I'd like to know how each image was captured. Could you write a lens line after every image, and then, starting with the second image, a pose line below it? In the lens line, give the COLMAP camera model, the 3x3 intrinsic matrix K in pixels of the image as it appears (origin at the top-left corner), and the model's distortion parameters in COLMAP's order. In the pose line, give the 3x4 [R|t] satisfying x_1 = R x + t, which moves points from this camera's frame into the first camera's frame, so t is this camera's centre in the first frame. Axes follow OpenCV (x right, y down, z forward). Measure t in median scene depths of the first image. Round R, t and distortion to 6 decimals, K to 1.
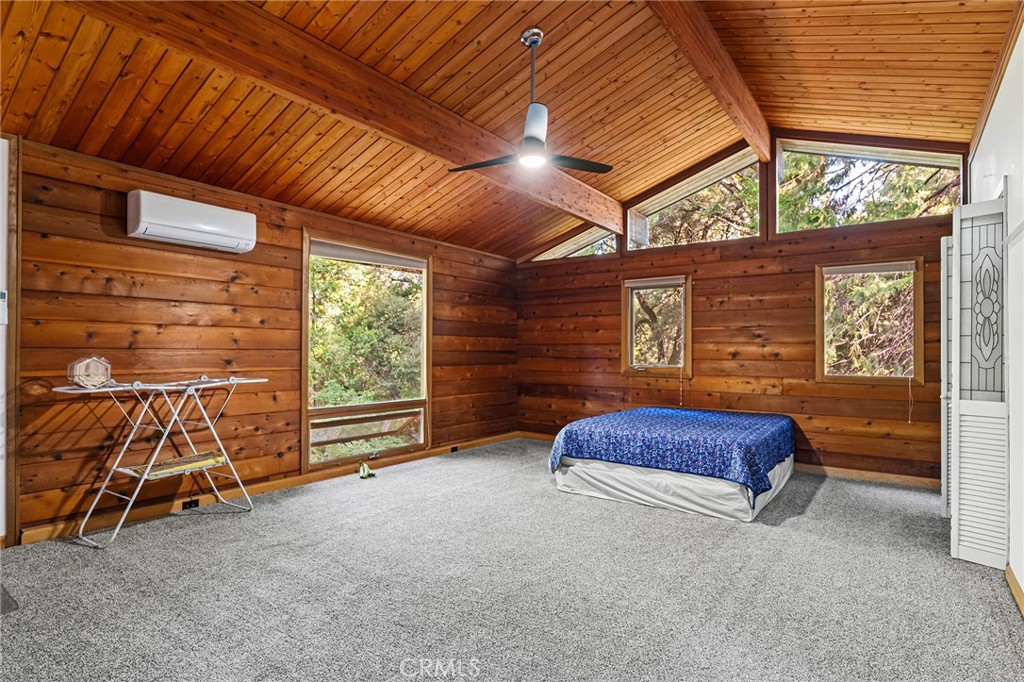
lens RADIAL K [[539.8, 0, 512.0], [0, 539.8, 341.0], [0, 0, 1]] dist [0.000513, 0.000153]
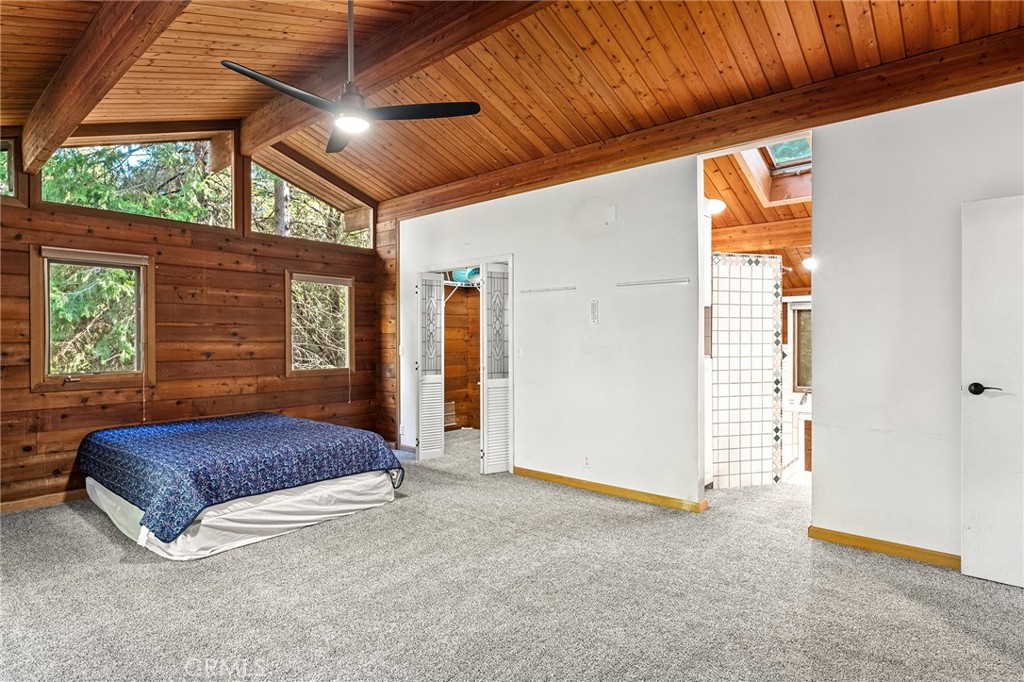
lens RADIAL K [[539.0, 0, 512.0], [0, 539.0, 341.0], [0, 0, 1]] dist [0.000089, 0.000103]
pose [[0.081719, -0.007843, 0.996625, -0.463968], [-0.017517, 0.999803, 0.009305, -0.015180], [-0.996501, -0.018218, 0.081566, 0.440851]]
